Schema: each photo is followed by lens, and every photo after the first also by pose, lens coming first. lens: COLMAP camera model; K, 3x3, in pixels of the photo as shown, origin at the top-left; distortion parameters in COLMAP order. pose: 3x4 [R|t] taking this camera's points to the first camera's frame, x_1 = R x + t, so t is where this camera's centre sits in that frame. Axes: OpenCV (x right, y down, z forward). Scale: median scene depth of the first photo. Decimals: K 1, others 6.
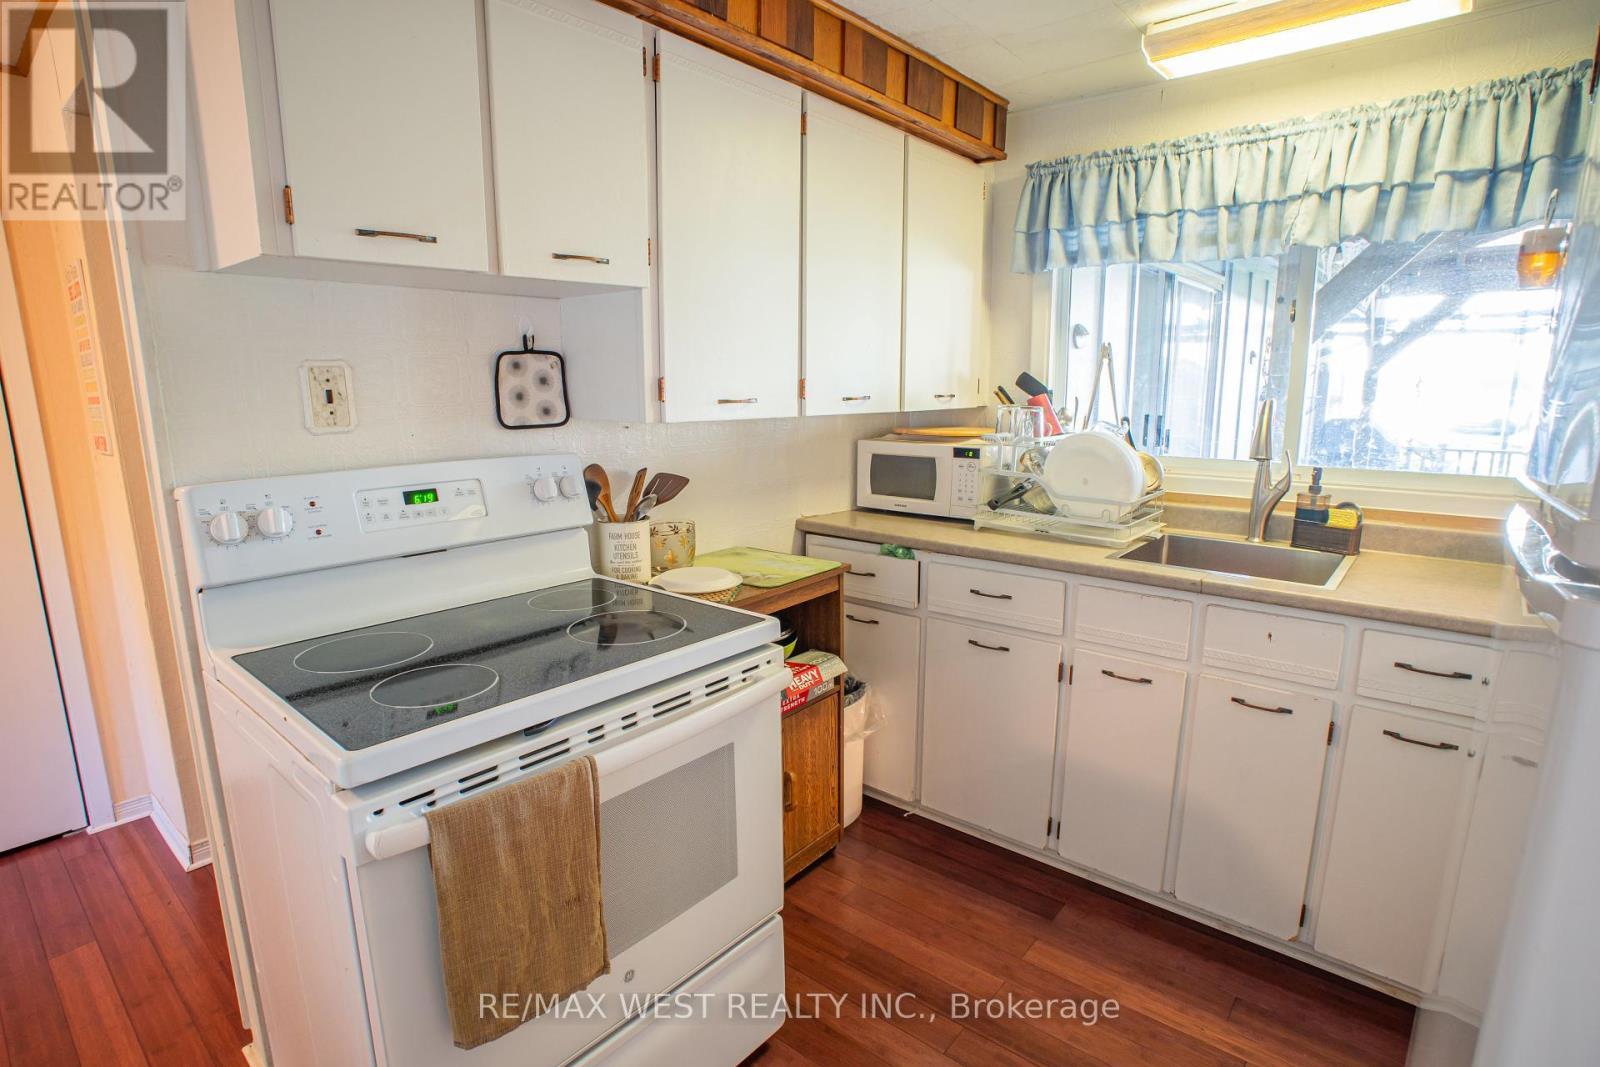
lens RADIAL K [[793.1, 0, 797.5], [0, 793.1, 538.9], [0, 0, 1]] dist [-0.018730, 0.008958]
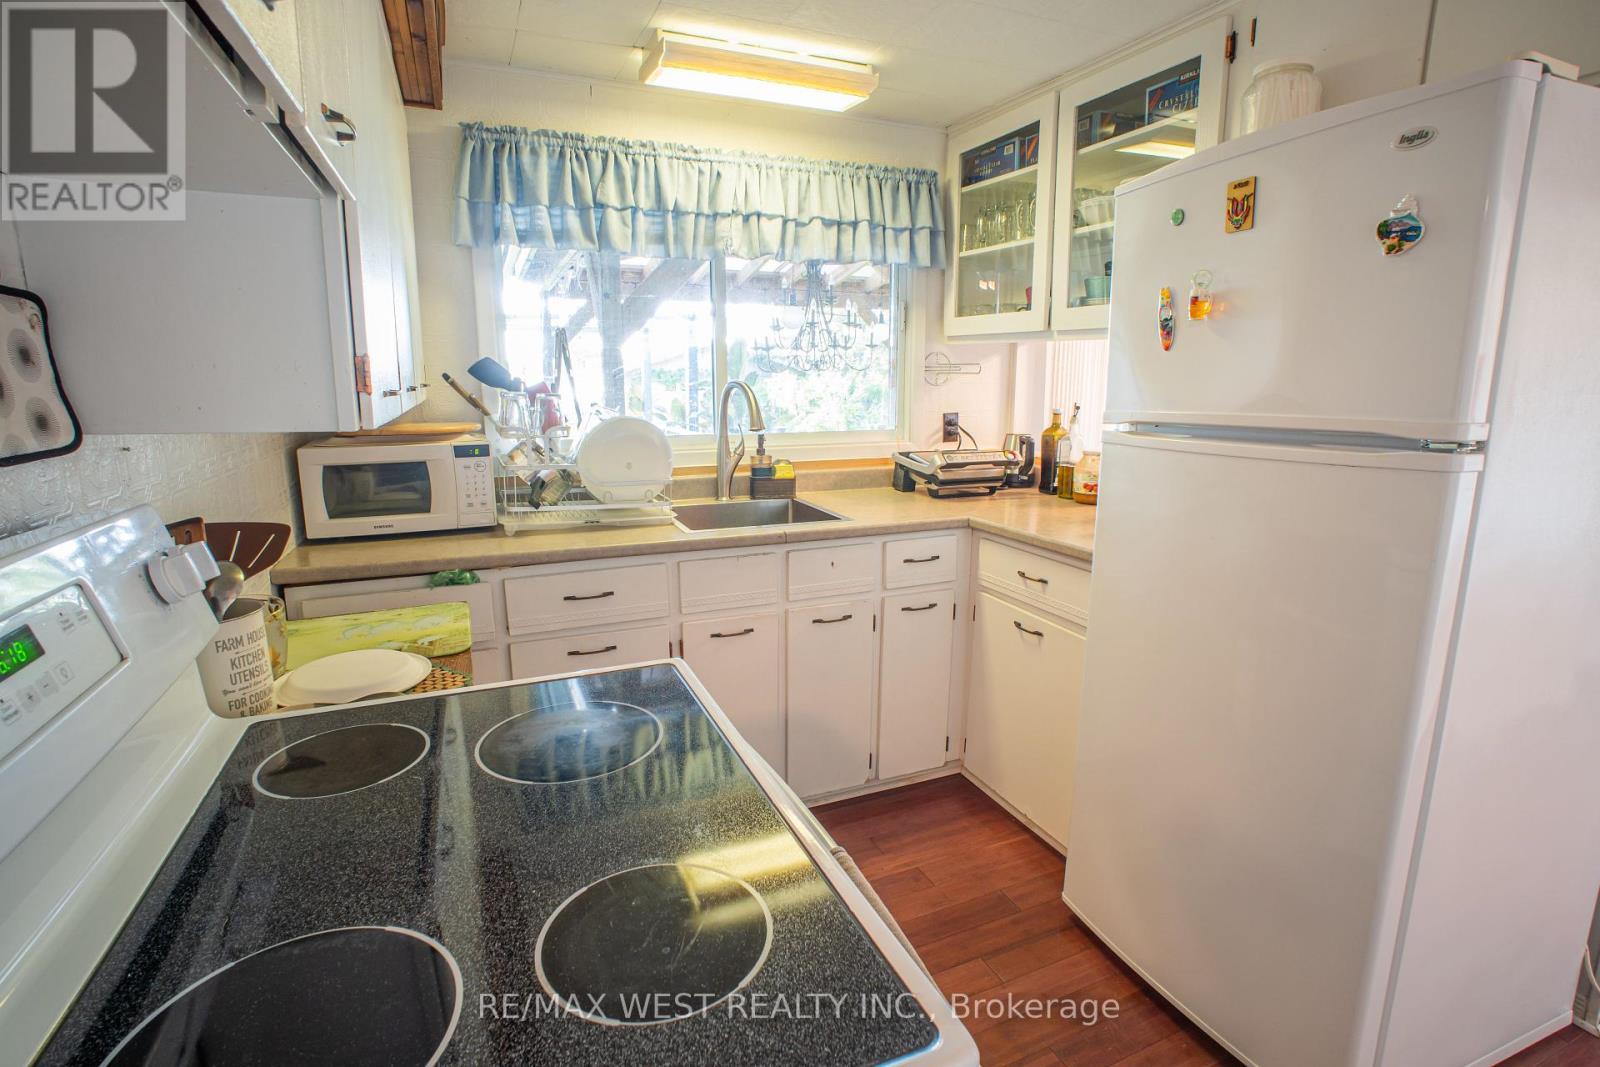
lens RADIAL K [[793.1, 0, 794.3], [0, 793.1, 530.8], [0, 0, 1]] dist [-0.018730, 0.008958]
pose [[0.473174, -0.174172, 0.863580, -0.426955], [0.174441, 0.979376, 0.101946, -0.057202], [-0.863526, 0.102405, 0.493797, 0.328882]]
